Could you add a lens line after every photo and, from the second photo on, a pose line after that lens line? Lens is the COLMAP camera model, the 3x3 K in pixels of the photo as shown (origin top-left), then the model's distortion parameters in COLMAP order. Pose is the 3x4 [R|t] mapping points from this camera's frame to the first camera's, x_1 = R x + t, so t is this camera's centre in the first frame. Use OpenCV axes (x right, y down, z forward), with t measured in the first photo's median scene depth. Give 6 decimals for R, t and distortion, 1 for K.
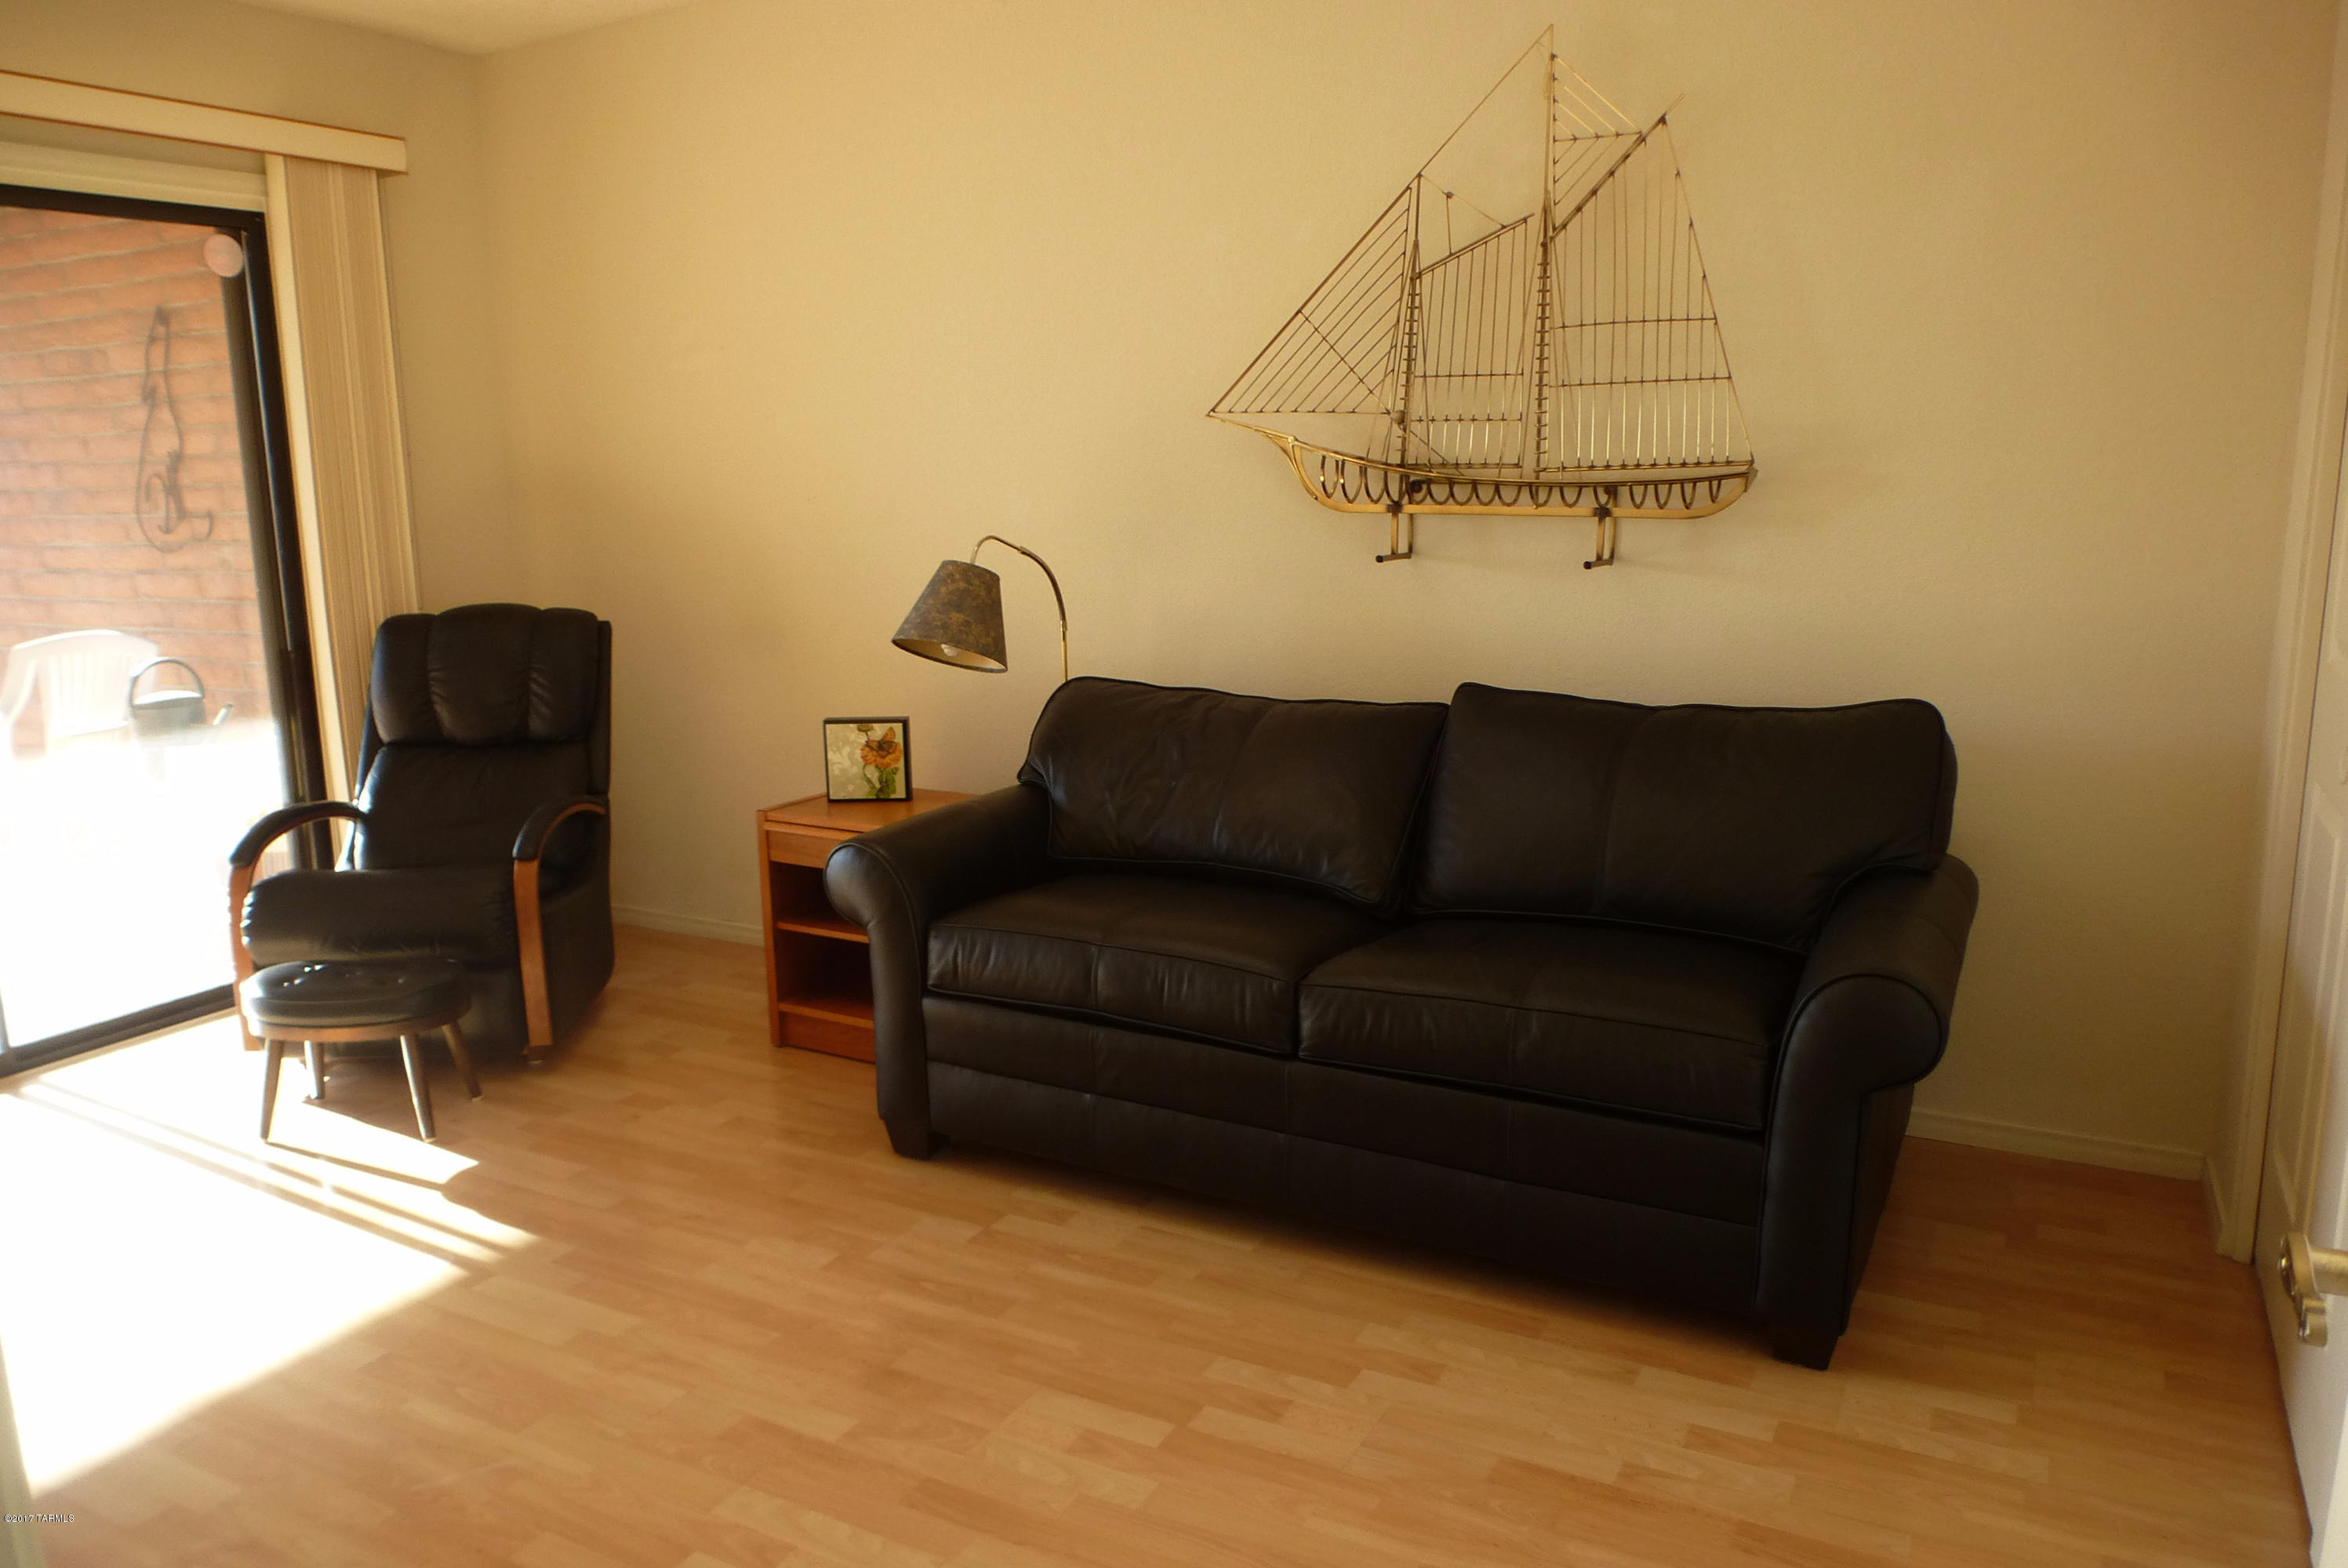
lens RADIAL K [[1696.4, 0, 1168.0], [0, 1696.4, 788.9], [0, 0, 1]] dist [-0.054661, 0.034017]
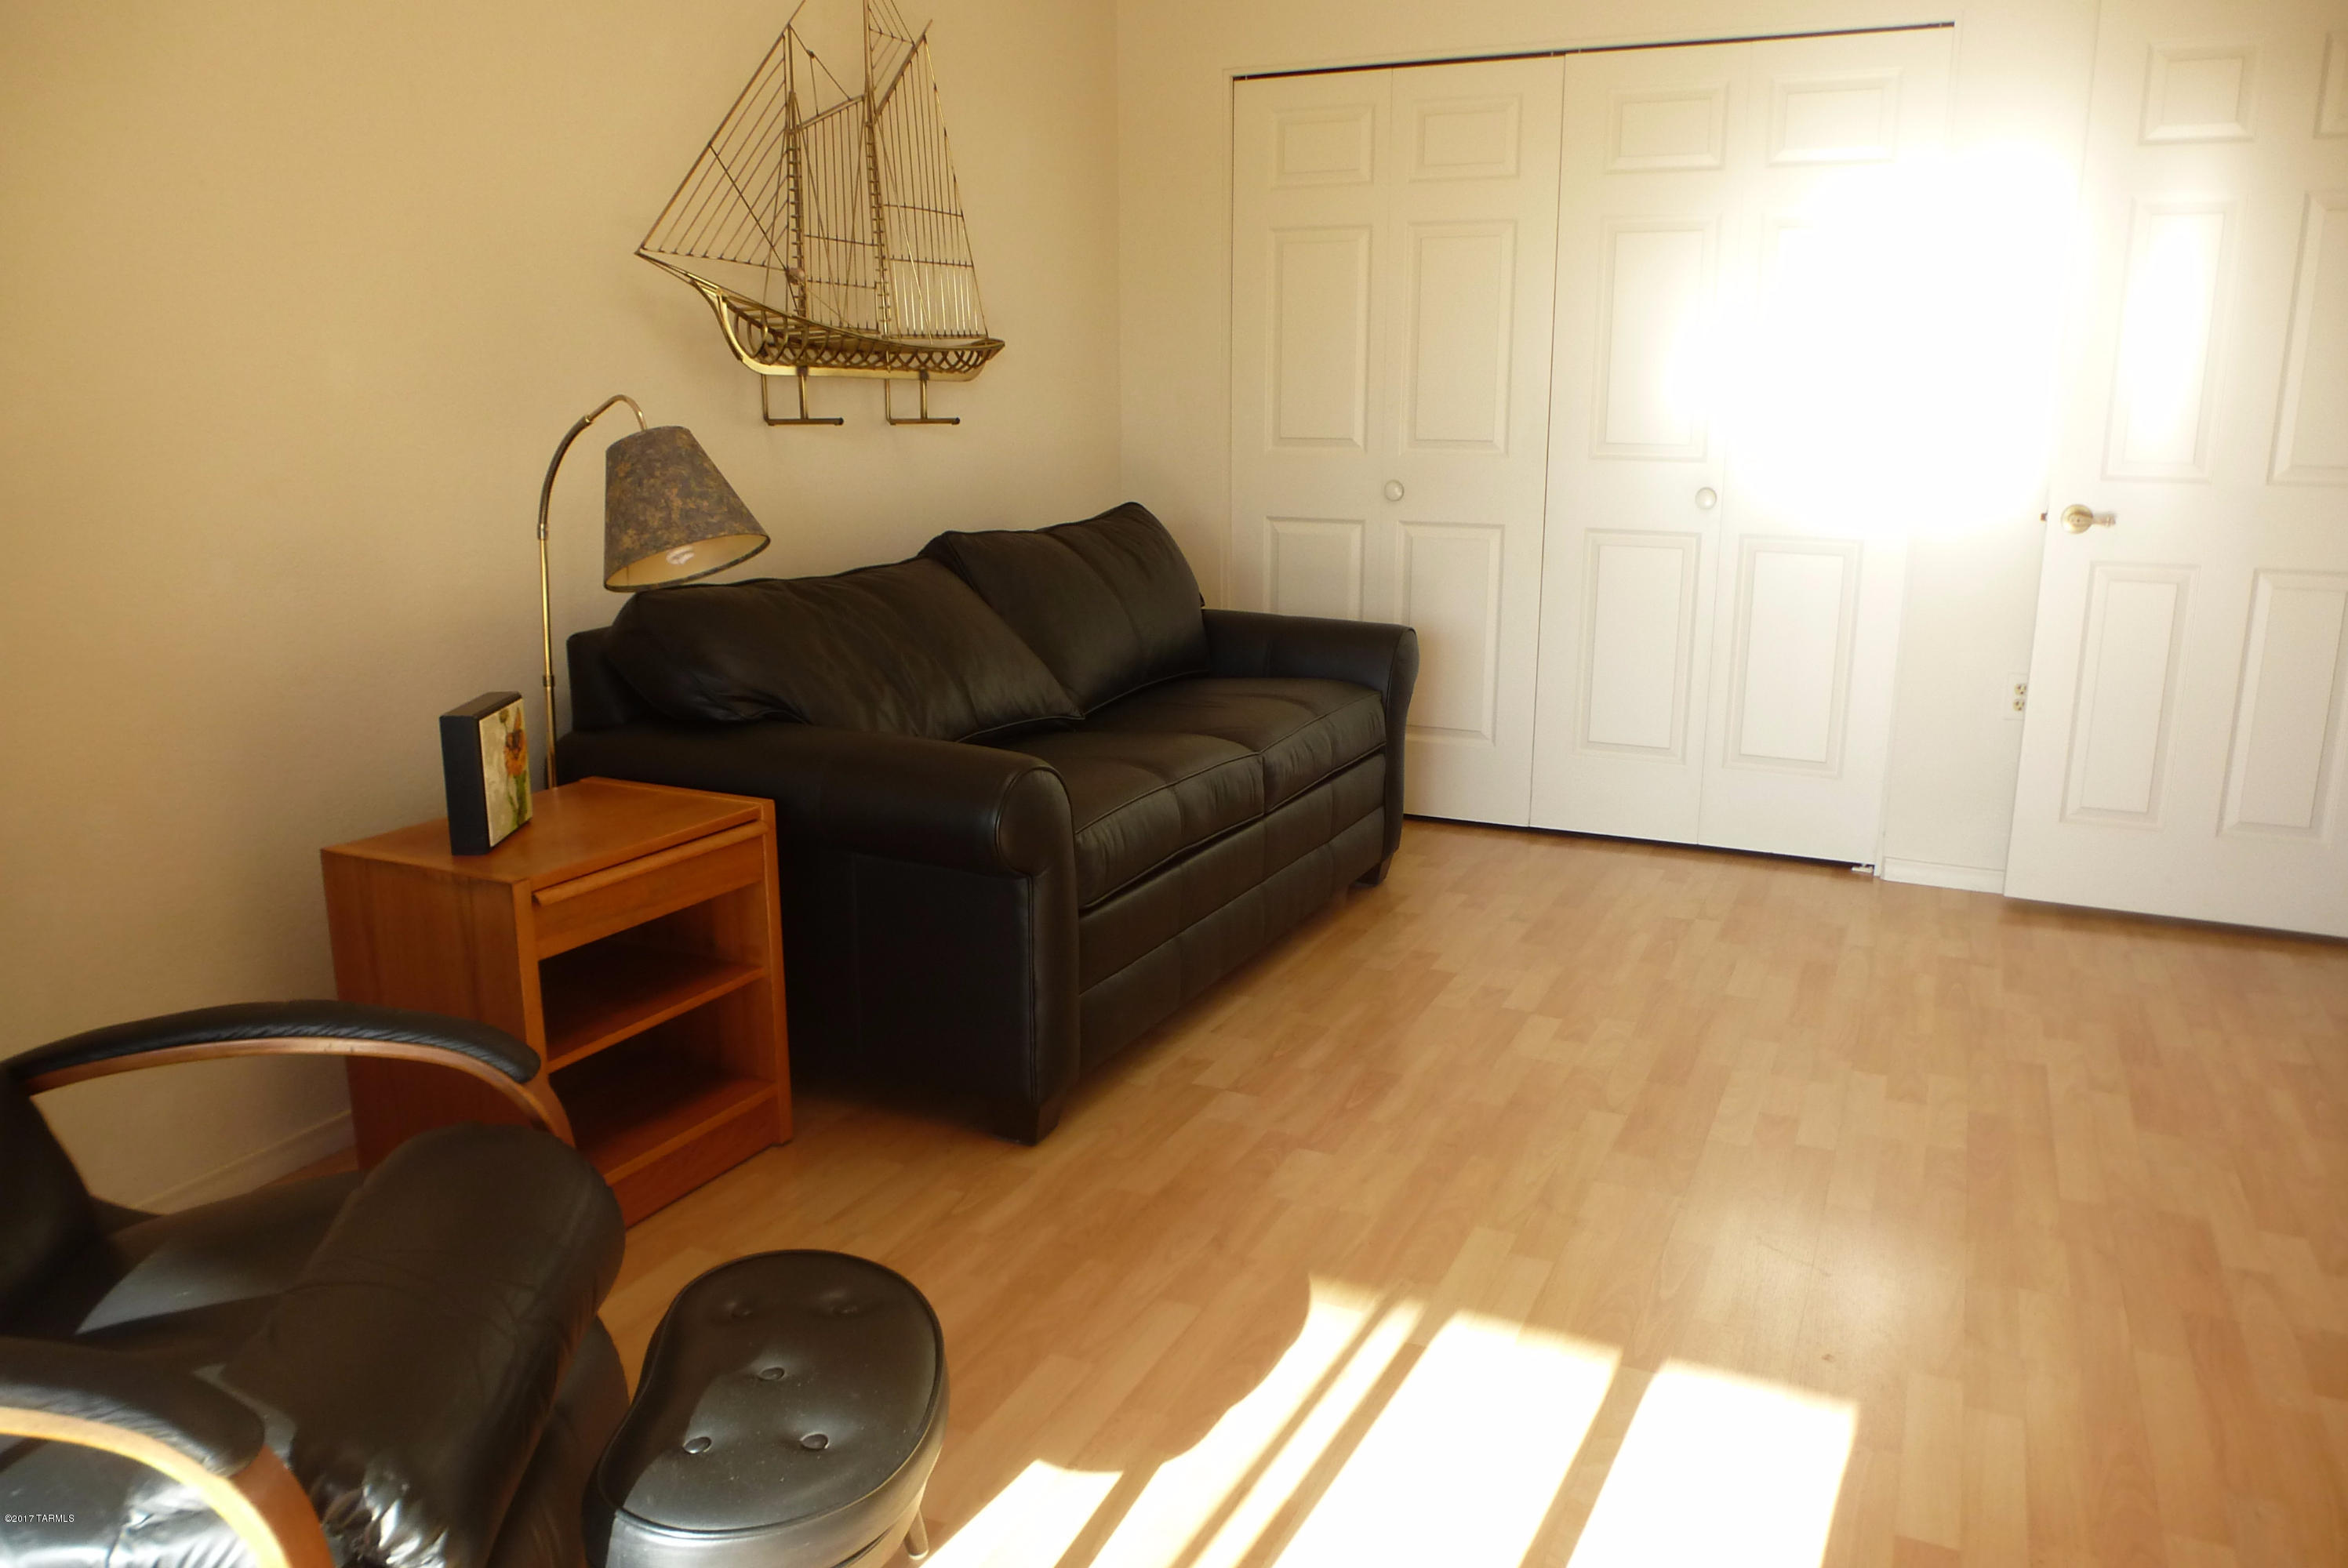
lens RADIAL K [[1696.4, 0, 1168.0], [0, 1696.4, 788.9], [0, 0, 1]] dist [-0.054661, 0.034017]
pose [[-0.056721, -0.210676, 0.975909, -0.942932], [0.198243, 0.955643, 0.217823, -0.115609], [-0.978510, 0.205822, -0.012440, 0.930262]]
